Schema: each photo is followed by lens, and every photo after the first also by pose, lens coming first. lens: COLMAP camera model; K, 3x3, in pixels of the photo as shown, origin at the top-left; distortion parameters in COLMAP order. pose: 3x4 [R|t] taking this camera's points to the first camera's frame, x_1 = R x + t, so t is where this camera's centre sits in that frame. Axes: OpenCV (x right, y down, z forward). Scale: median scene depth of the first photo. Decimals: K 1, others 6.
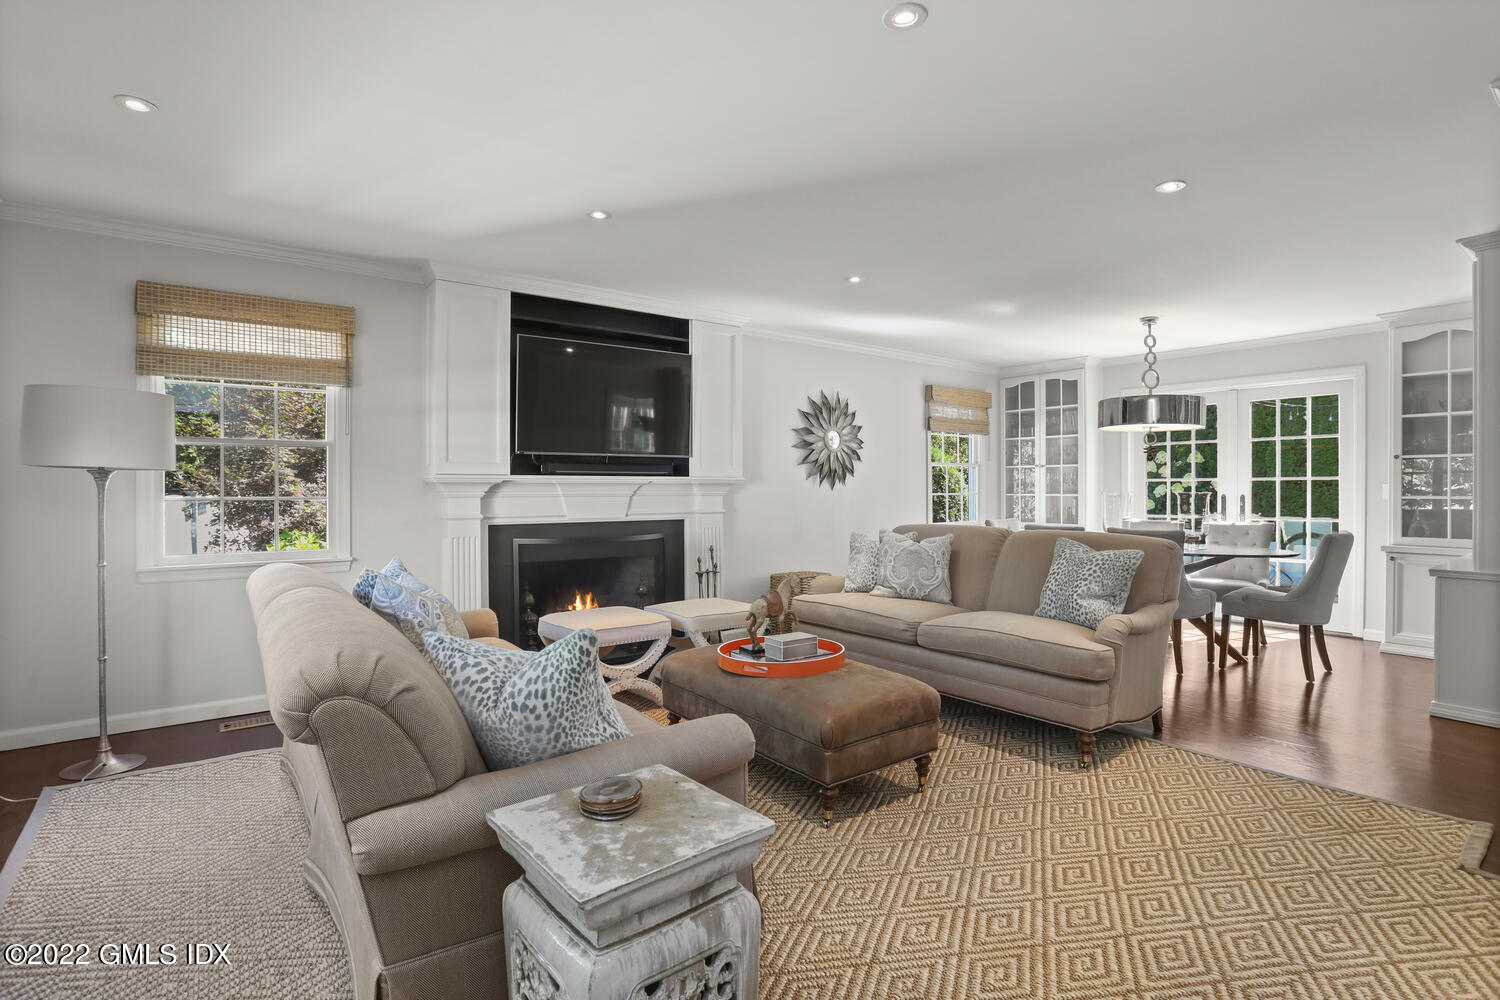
lens RADIAL K [[740.6, 0, 750.0], [0, 740.6, 500.0], [0, 0, 1]] dist [-0.037898, 0.000685]
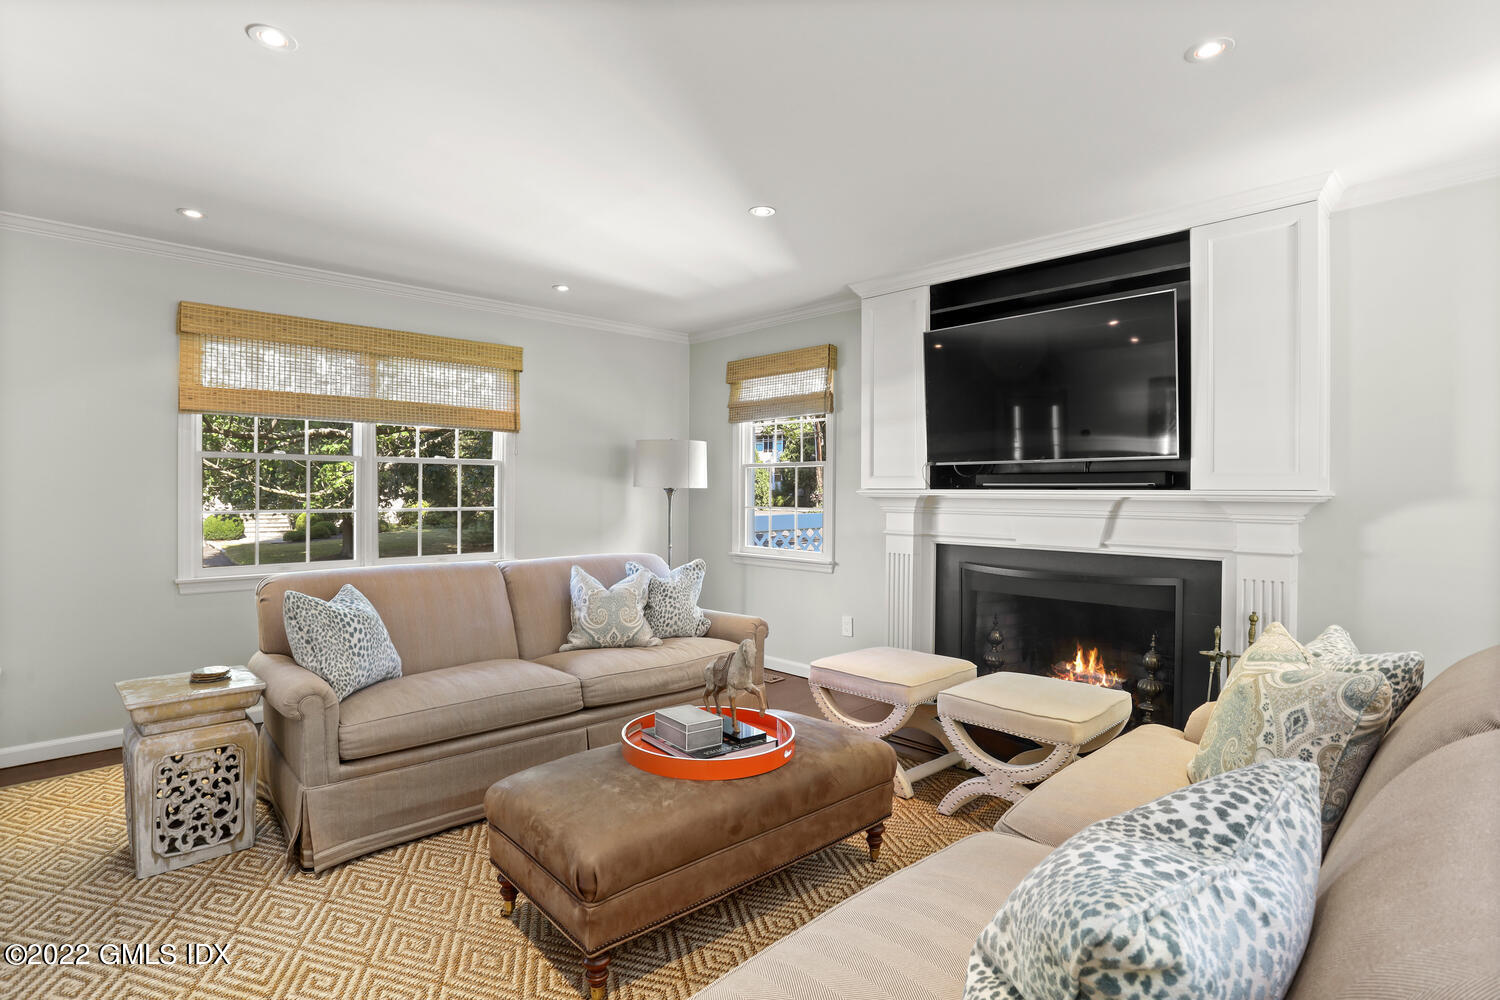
lens RADIAL K [[761.0, 0, 731.3], [0, 761.0, 492.5], [0, 0, 1]] dist [-0.042887, 0.023428]
pose [[0.096925, 0.012664, -0.995211, 0.655462], [-0.005264, 0.999912, 0.012212, -0.047284], [0.995278, 0.004056, 0.096984, 0.766578]]
